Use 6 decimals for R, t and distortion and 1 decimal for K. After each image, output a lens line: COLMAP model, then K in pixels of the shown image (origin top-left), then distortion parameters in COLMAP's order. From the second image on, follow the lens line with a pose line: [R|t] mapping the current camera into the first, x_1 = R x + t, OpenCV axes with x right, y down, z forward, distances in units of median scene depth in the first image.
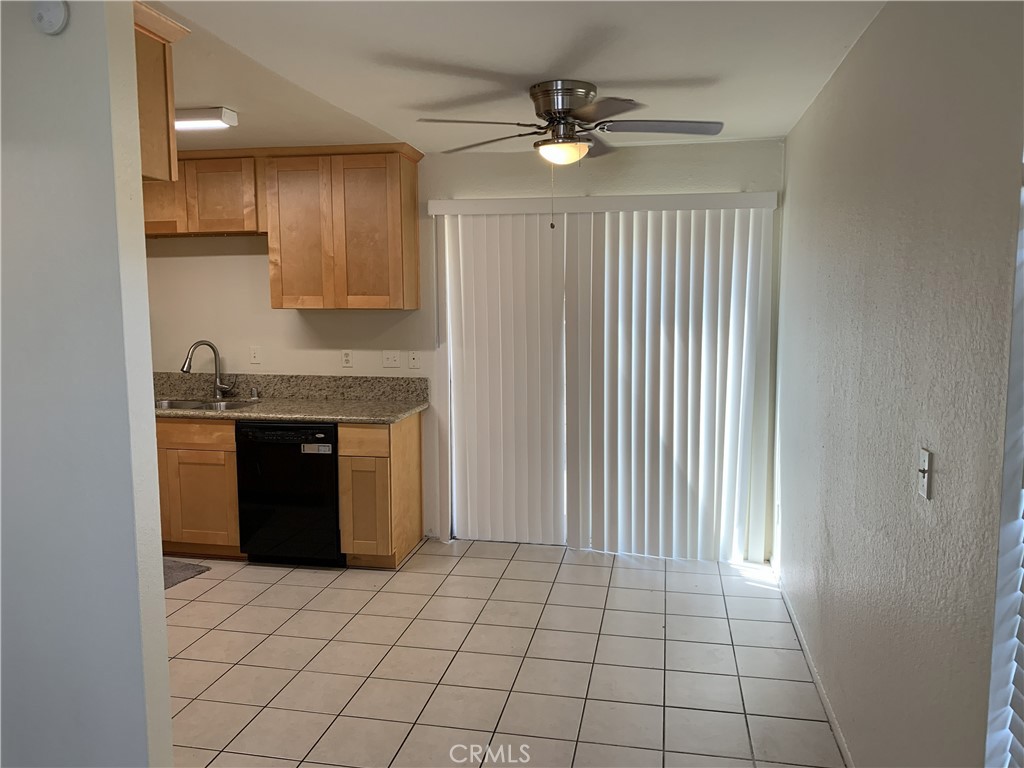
lens RADIAL K [[774.5, 0, 514.0], [0, 774.5, 377.7], [0, 0, 1]] dist [0.030803, -0.003144]
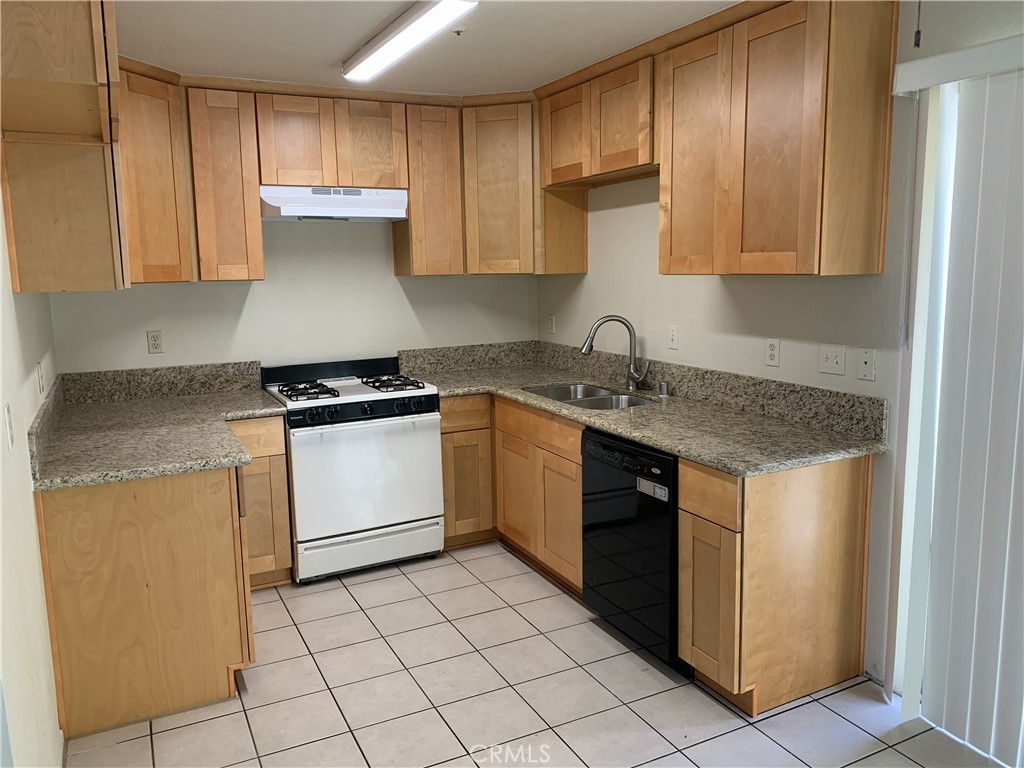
lens RADIAL K [[774.5, 0, 514.0], [0, 774.5, 377.7], [0, 0, 1]] dist [0.030803, -0.003144]
pose [[0.623813, 0.106878, -0.774231, 0.155465], [-0.070220, 0.994264, 0.080674, -0.042709], [0.778412, 0.004041, 0.627740, 0.454955]]
